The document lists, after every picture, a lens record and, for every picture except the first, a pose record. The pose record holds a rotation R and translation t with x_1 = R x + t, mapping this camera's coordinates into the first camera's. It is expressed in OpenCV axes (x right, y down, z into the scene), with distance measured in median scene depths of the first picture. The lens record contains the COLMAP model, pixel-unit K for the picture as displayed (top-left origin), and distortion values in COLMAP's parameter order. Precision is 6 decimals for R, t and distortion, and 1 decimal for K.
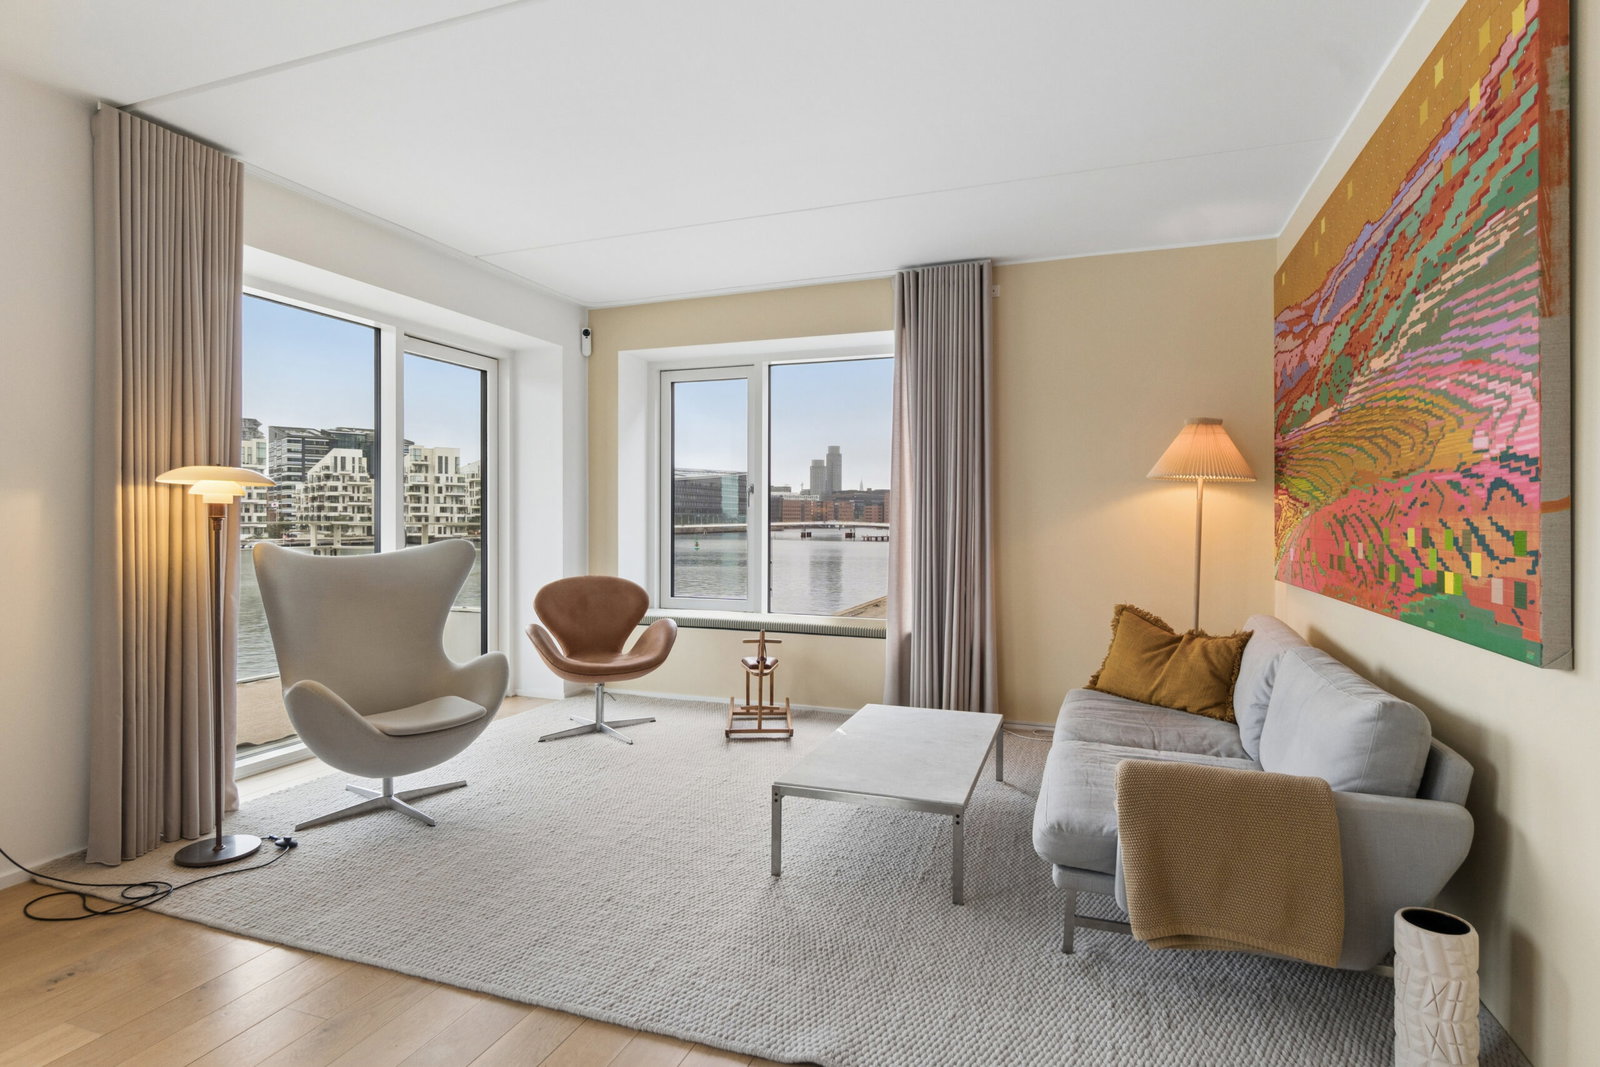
lens RADIAL K [[835.0, 0, 795.6], [0, 835.0, 518.8], [0, 0, 1]] dist [-0.001335, -0.001096]
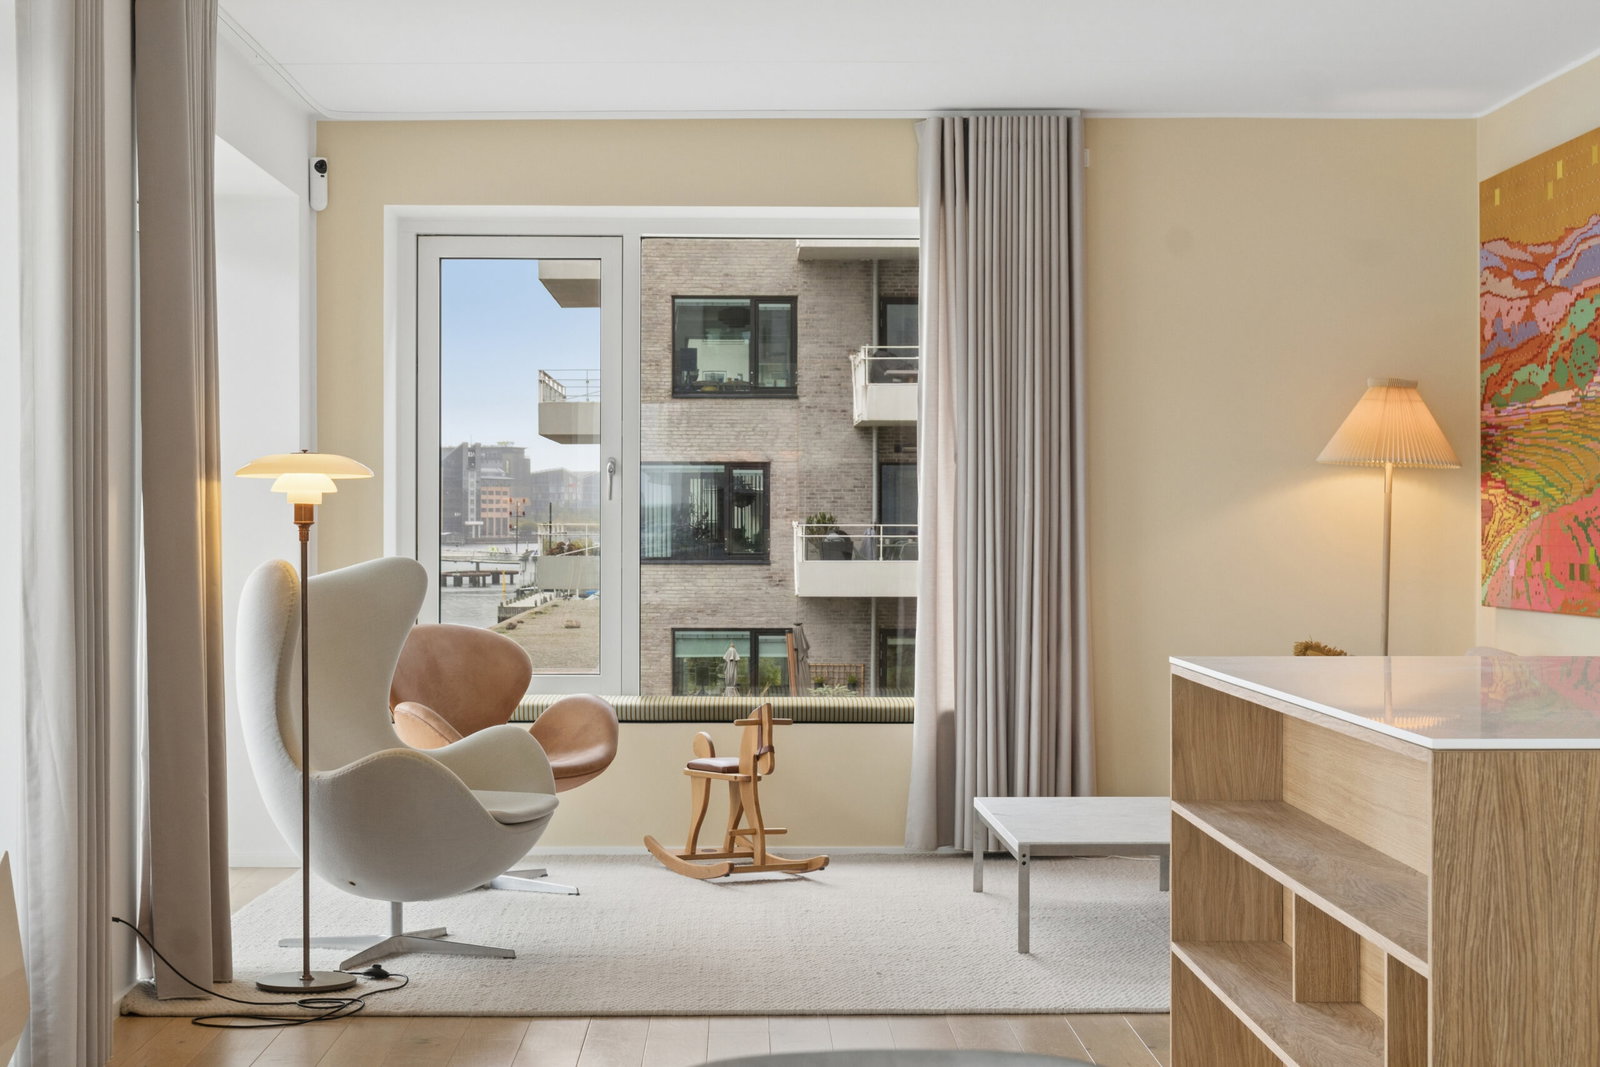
lens RADIAL K [[2826.8, 0, 800.0], [0, 2826.8, 533.5], [0, 0, 1]] dist [-0.036564, -0.116815]
pose [[0.929876, -0.004223, 0.367848, -0.741475], [0.002137, 0.999979, 0.006077, -0.004492], [-0.367866, -0.004865, 0.929866, -0.894006]]
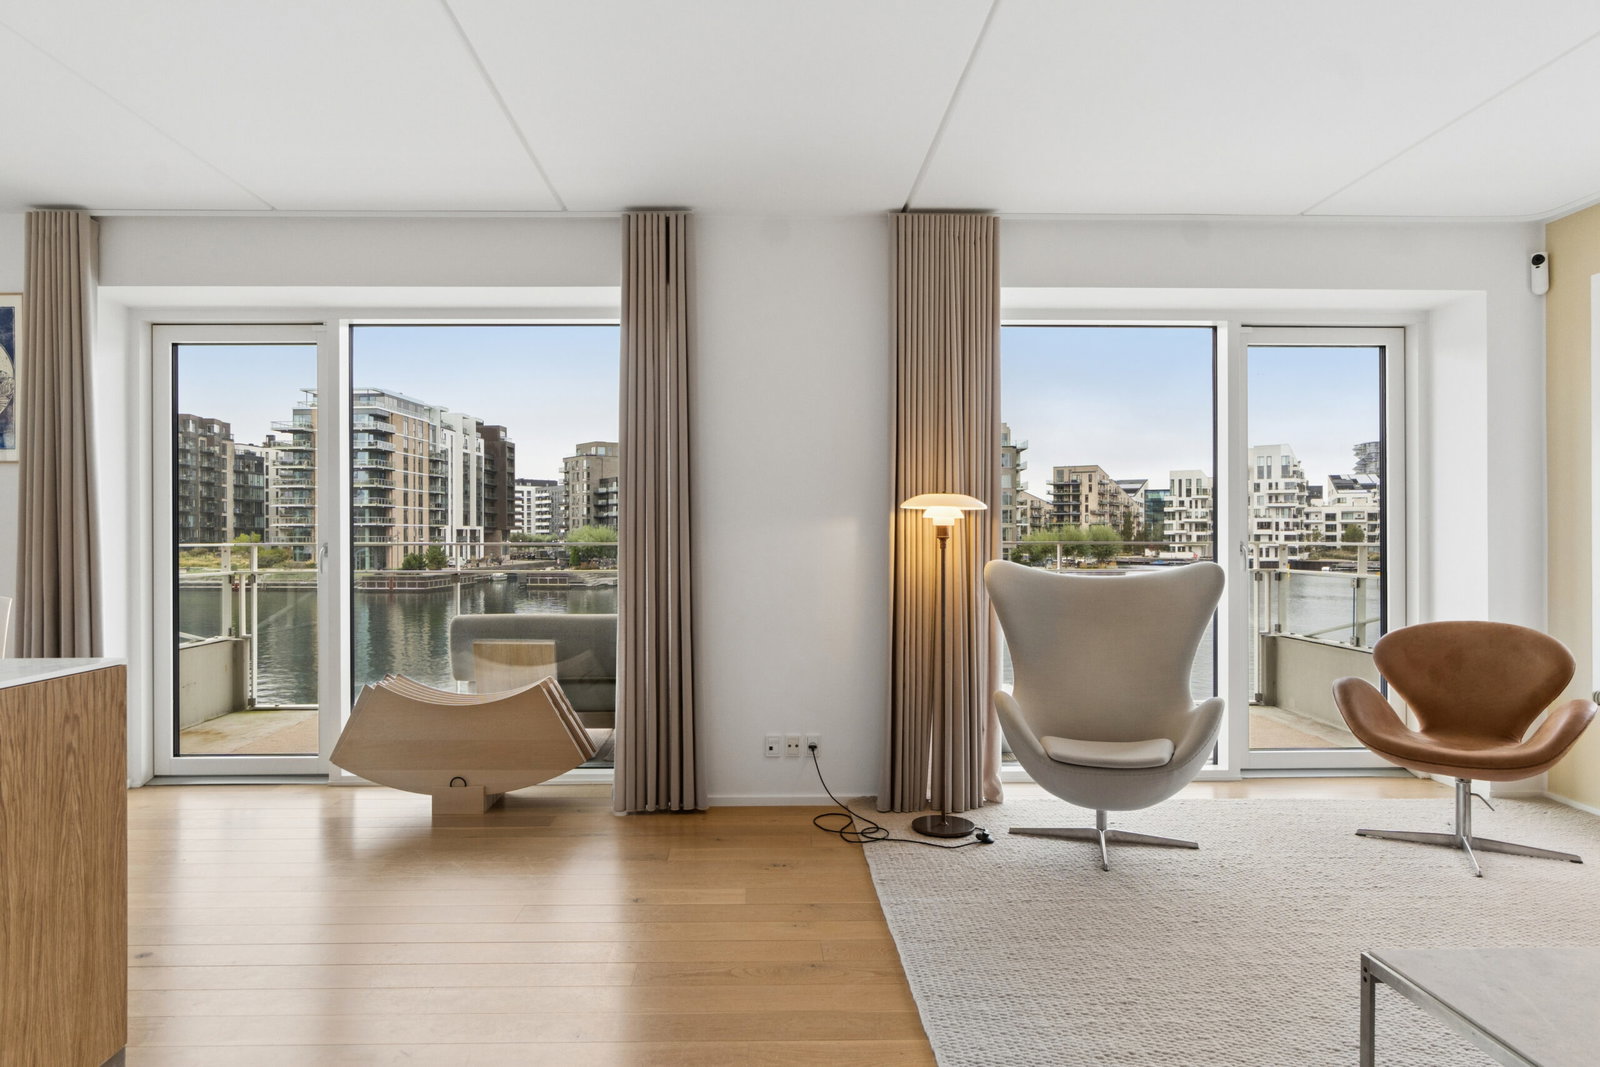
lens RADIAL K [[972.0, 0, 779.4], [0, 972.0, 537.0], [0, 0, 1]] dist [-0.007363, 0.000469]
pose [[0.368595, -0.000313, -0.929590, 0.292166], [-0.000413, 1.000000, -0.000501, -0.000816], [0.929590, 0.000569, 0.368595, 0.180117]]
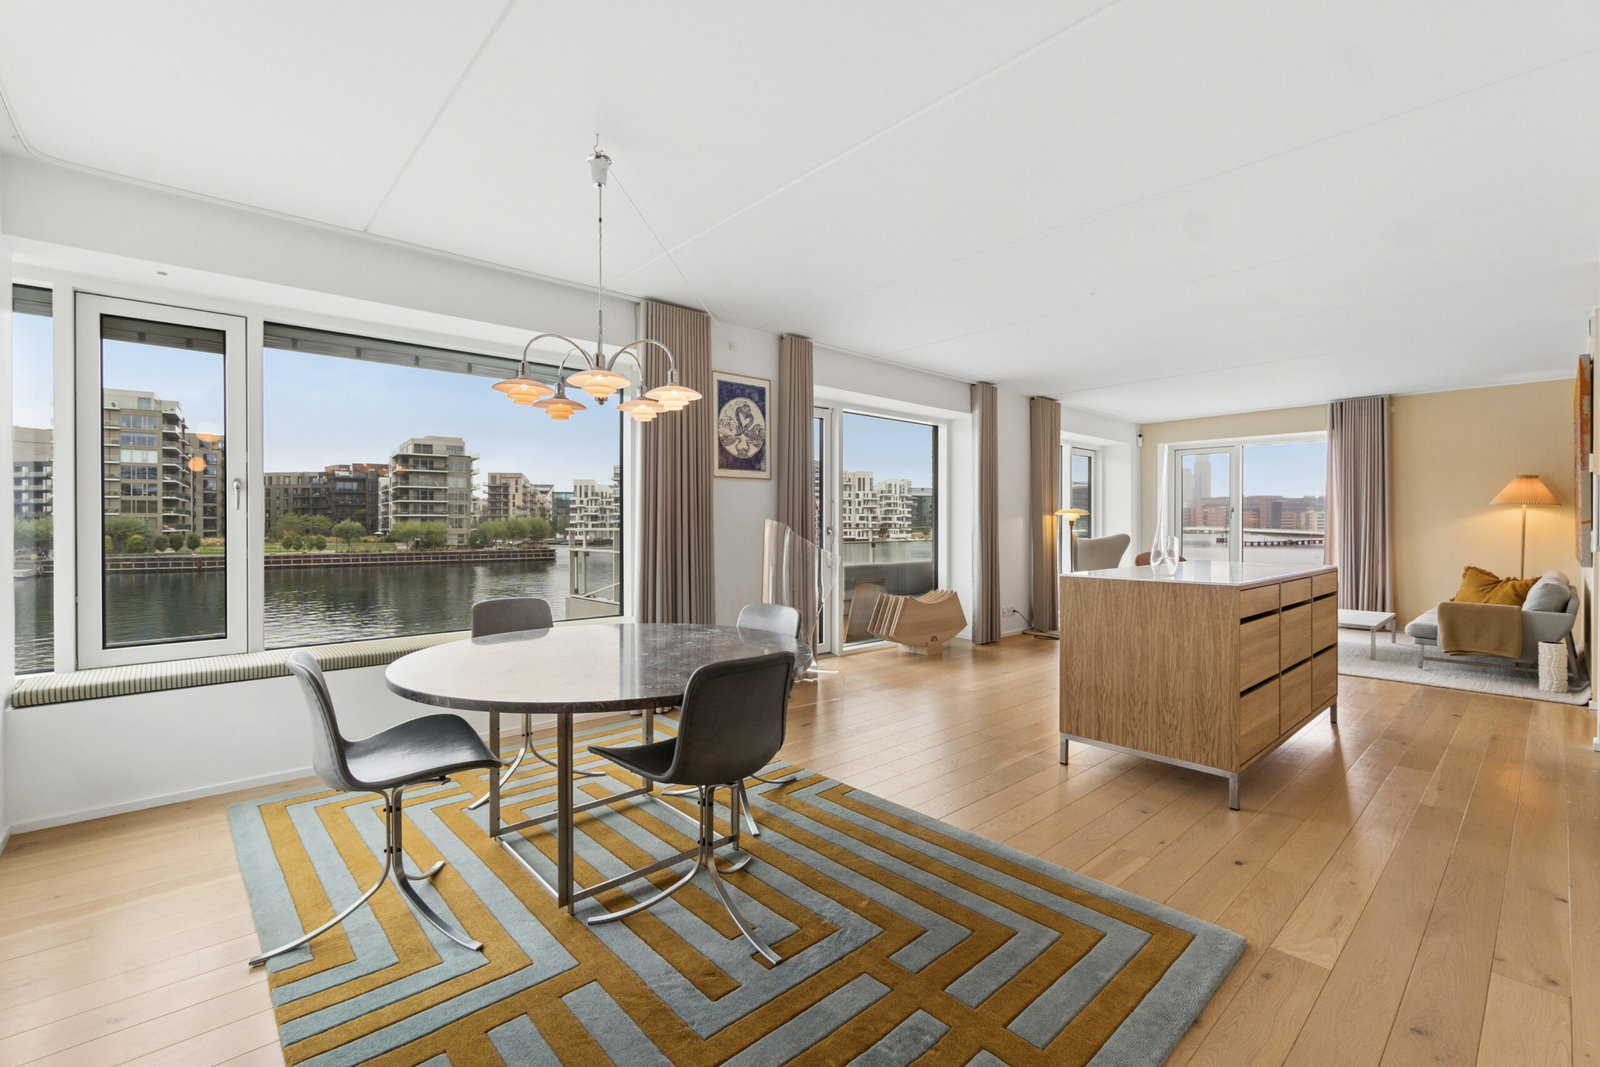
lens RADIAL K [[698.0, 0, 789.3], [0, 698.0, 526.9], [0, 0, 1]] dist [-0.001521, 0.000419]
pose [[0.884113, -0.000394, -0.467274, -0.251630], [0.001694, 0.999996, 0.002363, -0.002343], [0.467271, -0.002881, 0.884110, -1.130256]]
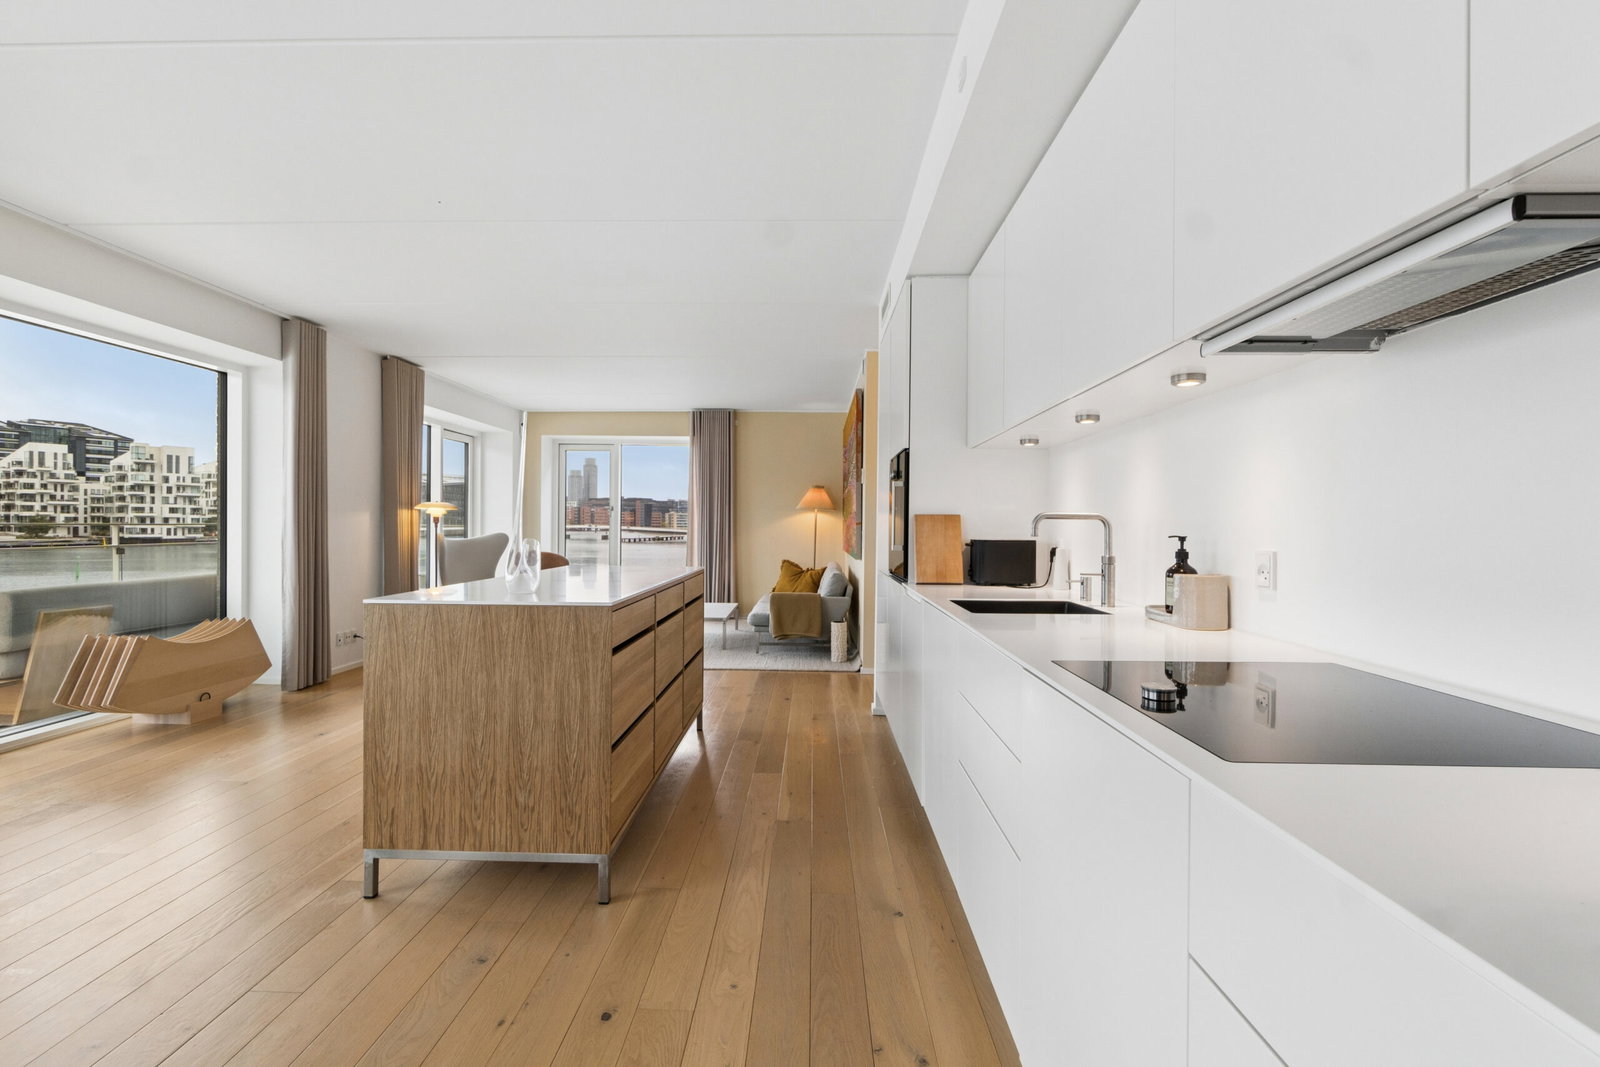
lens RADIAL K [[711.6, 0, 805.1], [0, 711.6, 523.0], [0, 0, 1]] dist [-0.002399, -0.000798]
pose [[0.942263, 0.007189, 0.334798, -0.223082], [-0.007059, 0.999974, -0.001605, -0.002919], [-0.334800, -0.000851, 0.942289, -0.865540]]
